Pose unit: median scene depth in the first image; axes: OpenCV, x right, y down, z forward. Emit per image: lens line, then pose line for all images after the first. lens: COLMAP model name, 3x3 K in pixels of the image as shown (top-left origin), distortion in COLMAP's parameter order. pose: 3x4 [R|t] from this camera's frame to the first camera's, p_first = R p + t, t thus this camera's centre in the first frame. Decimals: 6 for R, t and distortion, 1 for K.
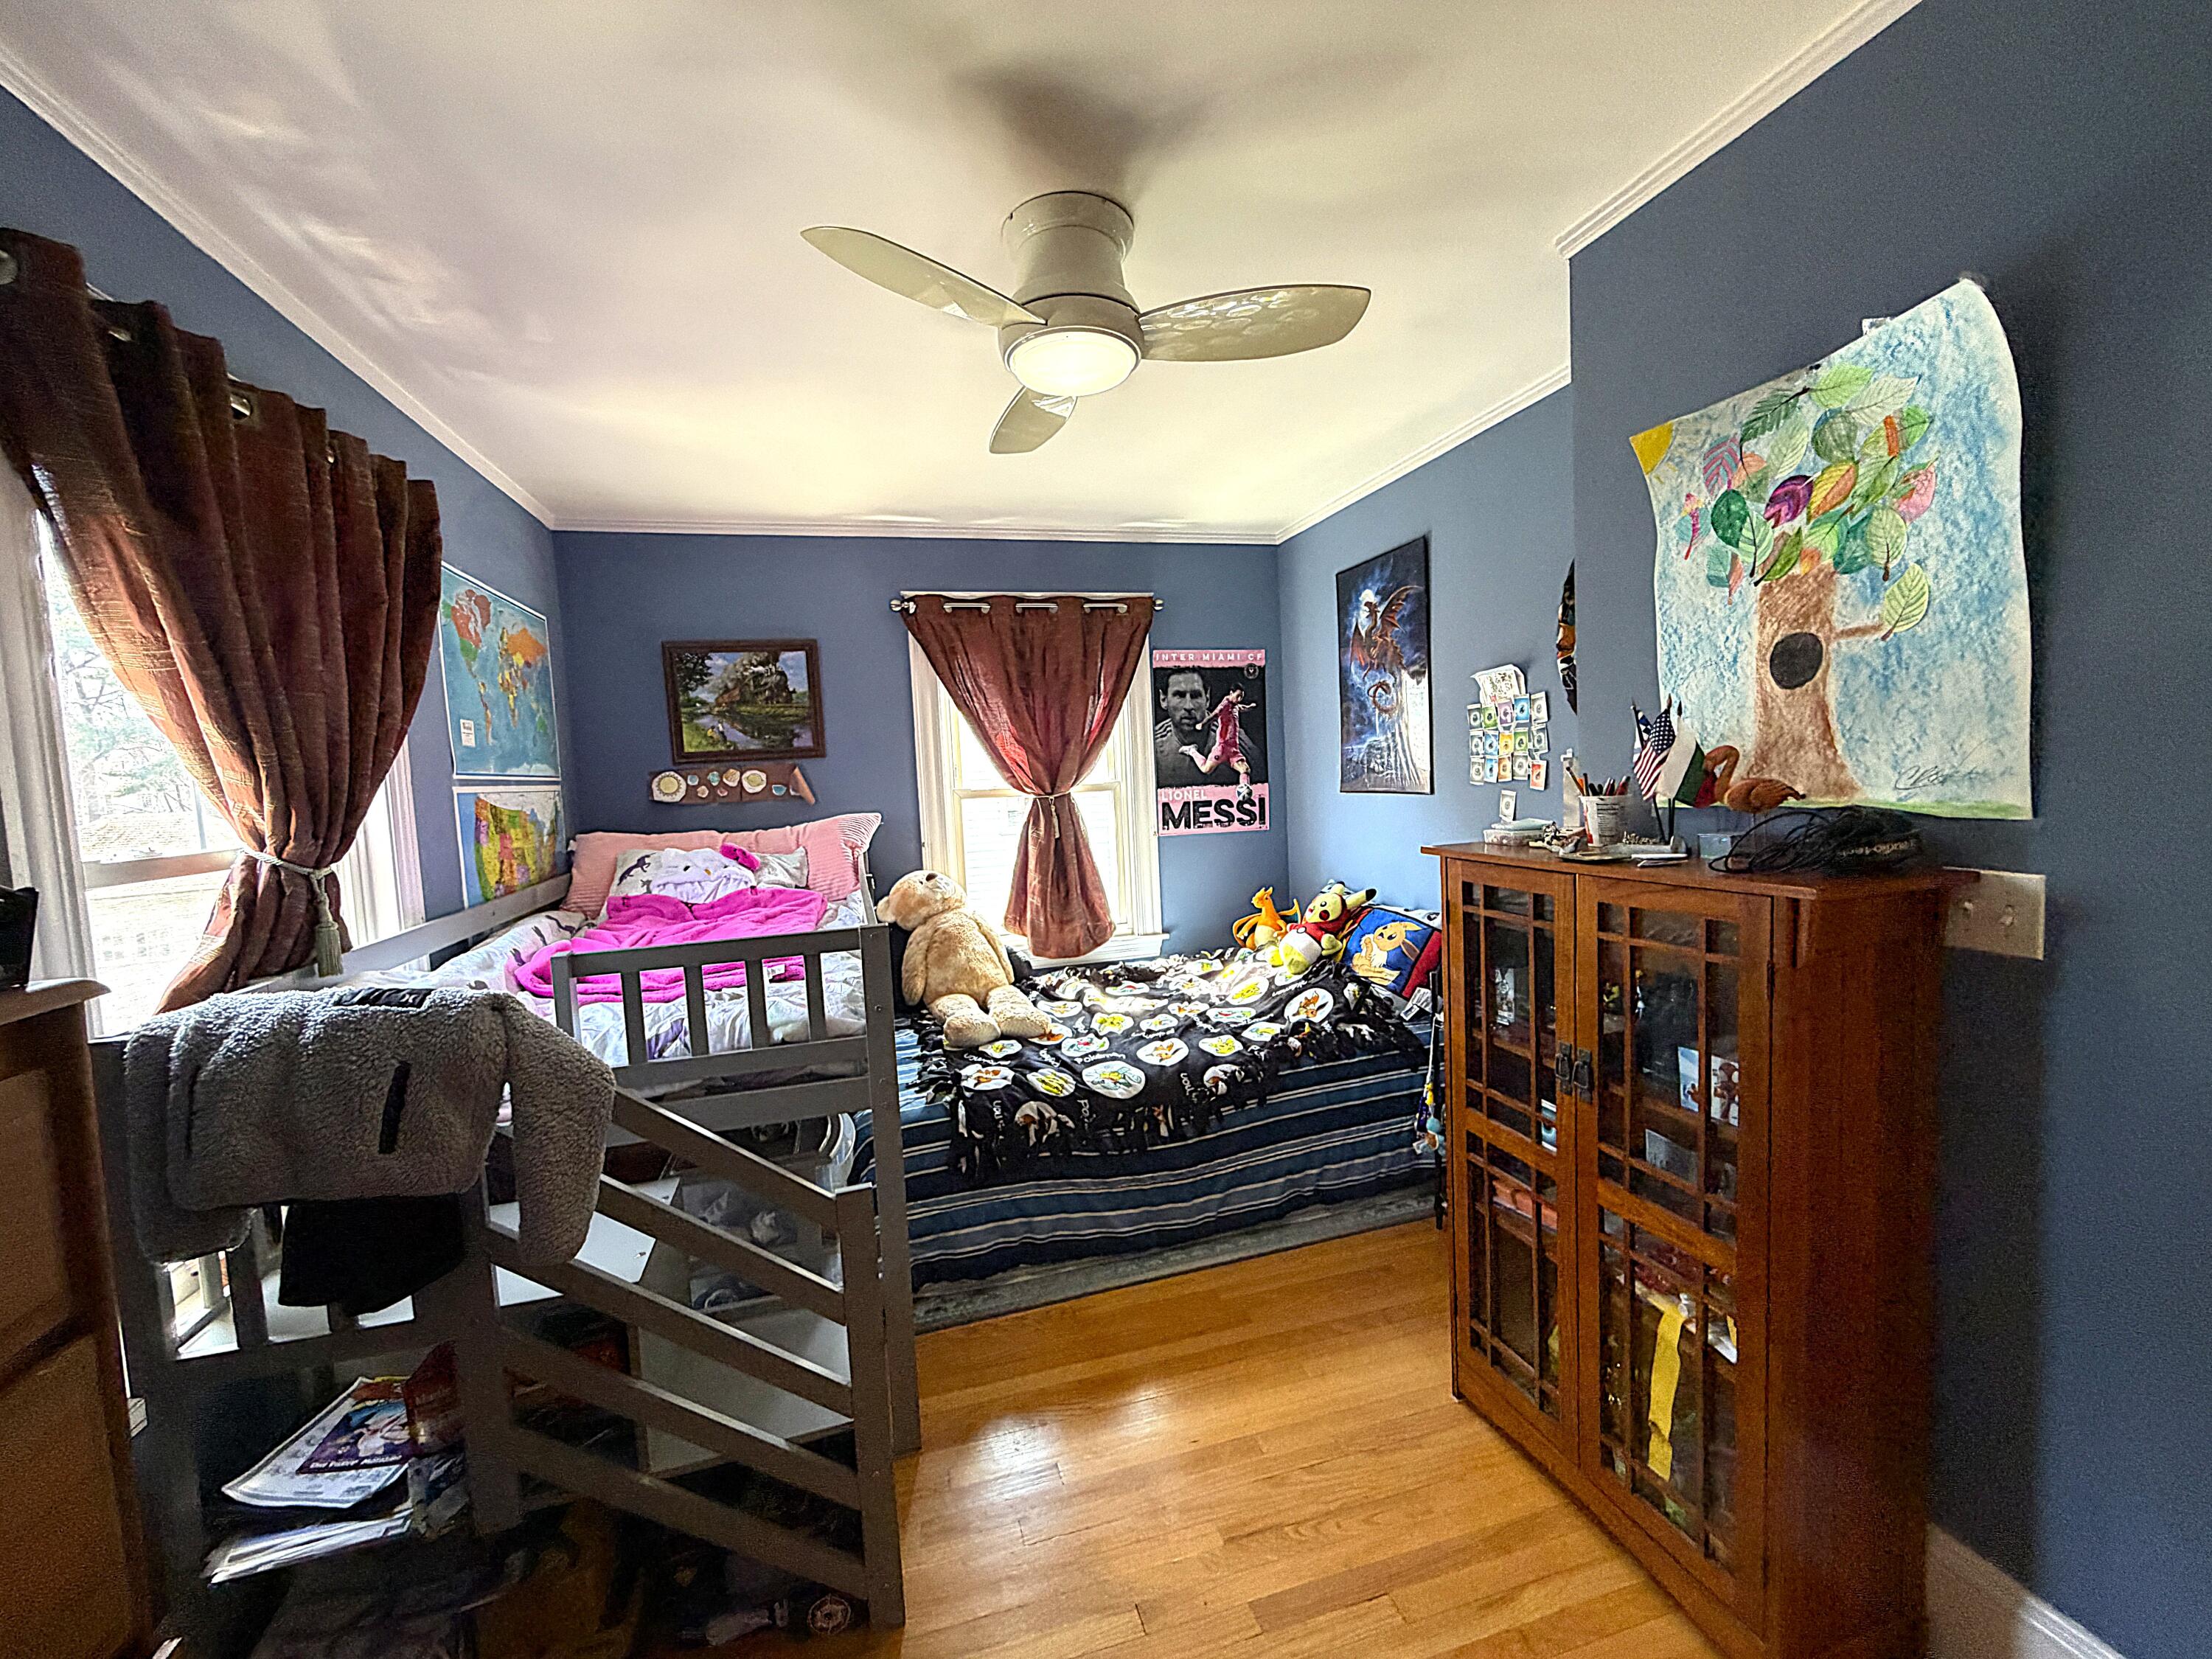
lens RADIAL K [[887.2, 0, 1104.3], [0, 887.2, 829.5], [0, 0, 1]] dist [-0.000256, 0.000219]
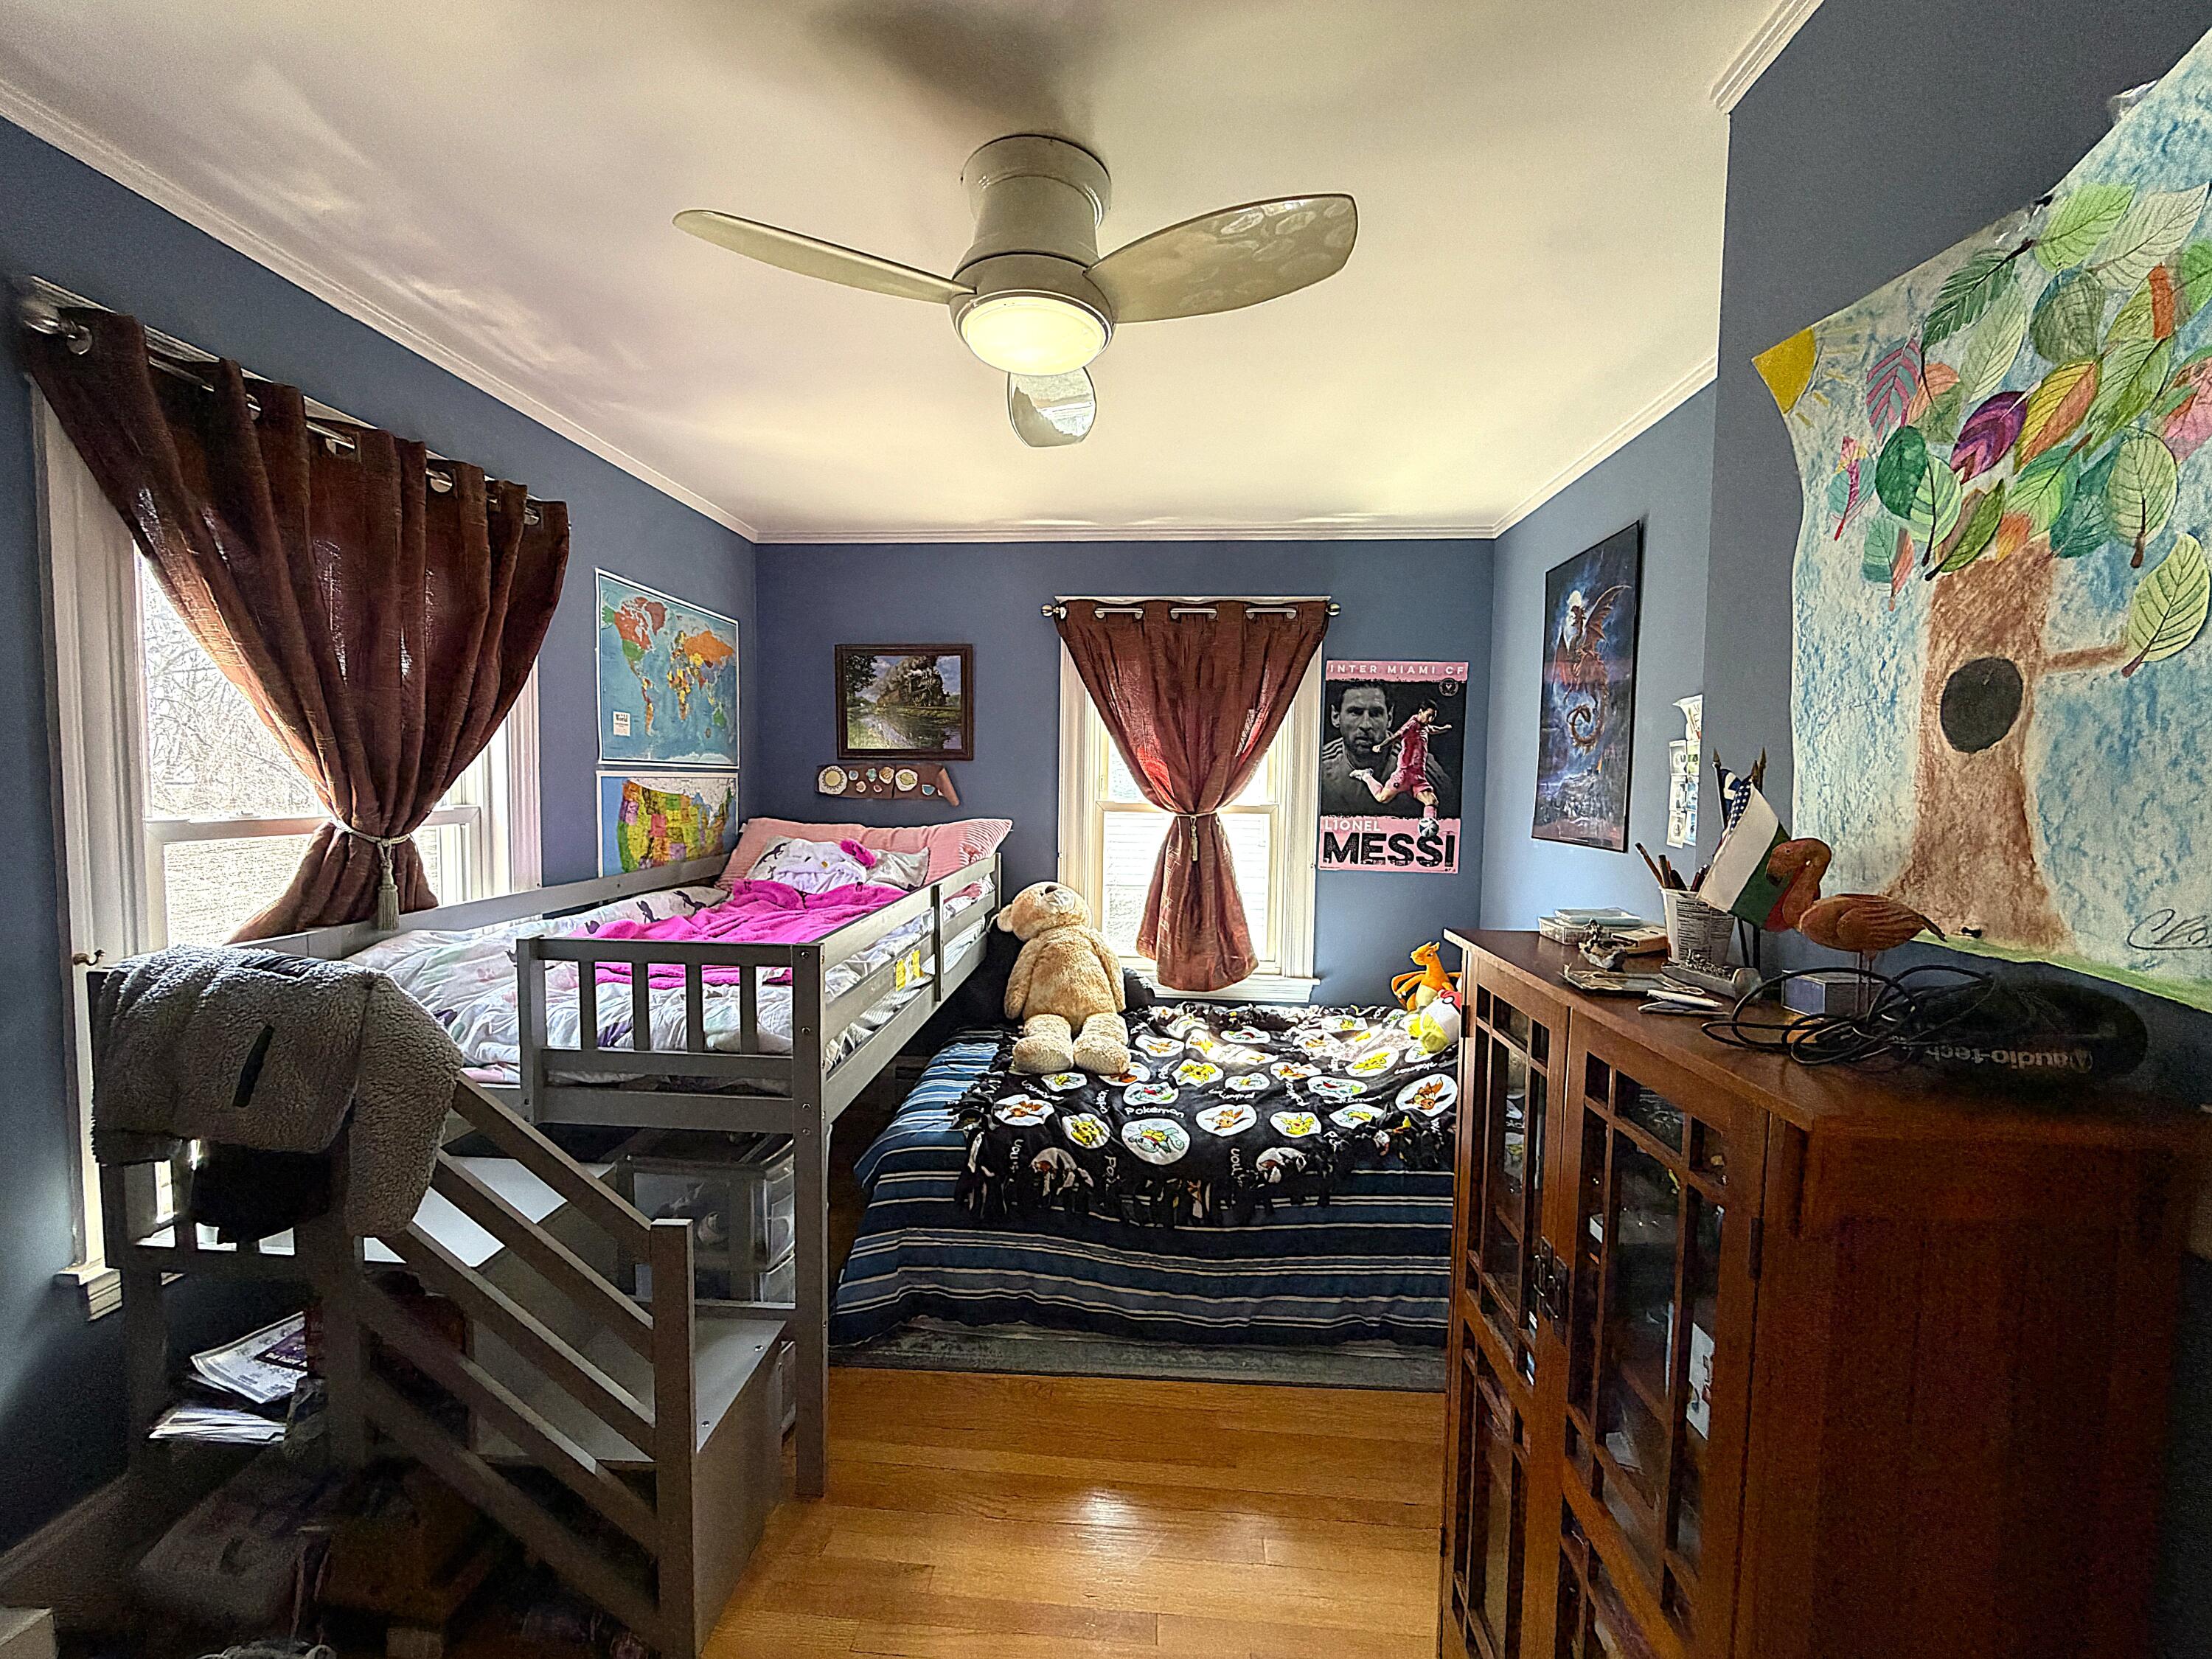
lens RADIAL K [[887.2, 0, 1102.6], [0, 887.2, 829.0], [0, 0, 1]] dist [-0.000256, 0.000219]
pose [[0.939084, 0.081708, -0.333835, 0.316361], [-0.083554, 0.996464, 0.008853, -0.046427], [0.333378, 0.019580, 0.942590, 0.179600]]
